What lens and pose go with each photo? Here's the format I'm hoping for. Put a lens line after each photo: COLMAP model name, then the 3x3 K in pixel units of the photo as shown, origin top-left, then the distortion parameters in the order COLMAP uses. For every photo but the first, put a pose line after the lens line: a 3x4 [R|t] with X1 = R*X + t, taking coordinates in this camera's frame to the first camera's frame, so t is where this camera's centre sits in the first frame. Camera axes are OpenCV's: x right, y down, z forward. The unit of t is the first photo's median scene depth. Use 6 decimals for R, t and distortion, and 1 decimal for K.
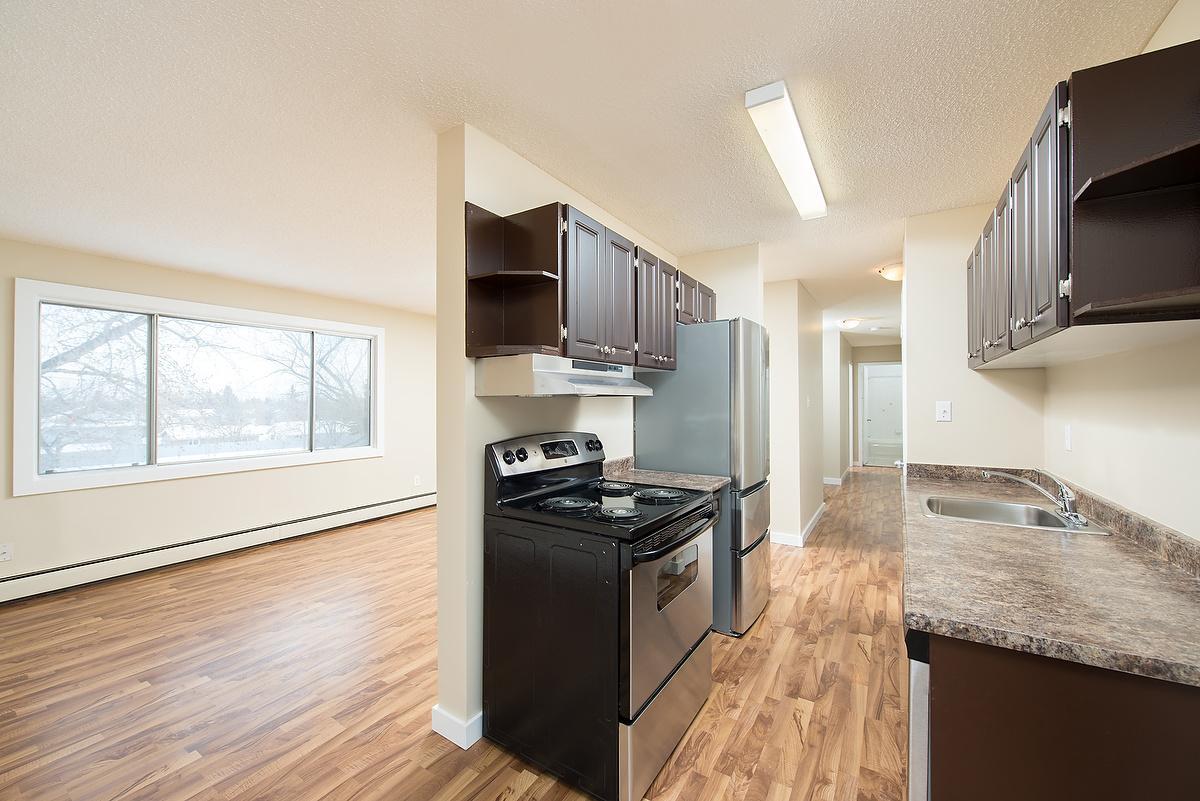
lens RADIAL K [[468.6, 0, 596.4], [0, 468.6, 396.2], [0, 0, 1]] dist [-0.000173, -0.002595]
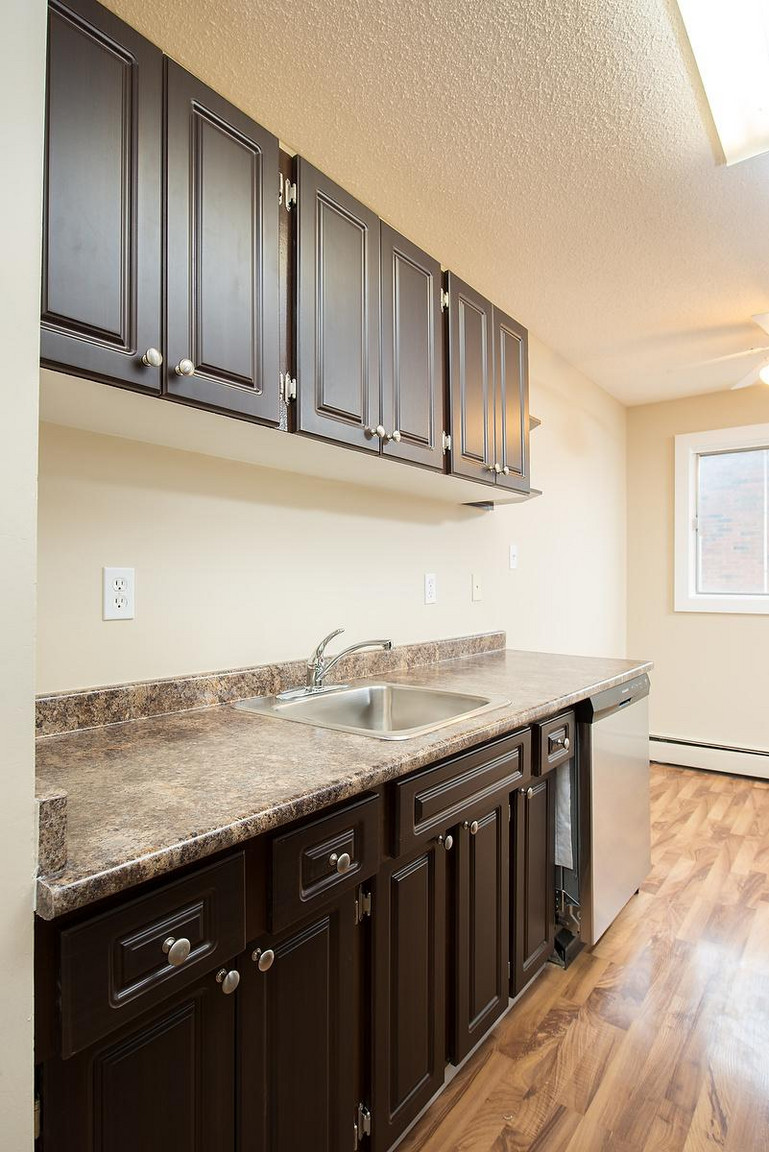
lens RADIAL K [[605.4, 0, 384.5], [0, 605.4, 576.0], [0, 0, 1]] dist [-0.005831, -0.000251]
pose [[-0.995478, -0.002792, 0.094949, 0.580053], [-0.004819, 0.999765, -0.021127, 0.070892], [-0.094868, -0.021489, -0.995258, 1.350418]]
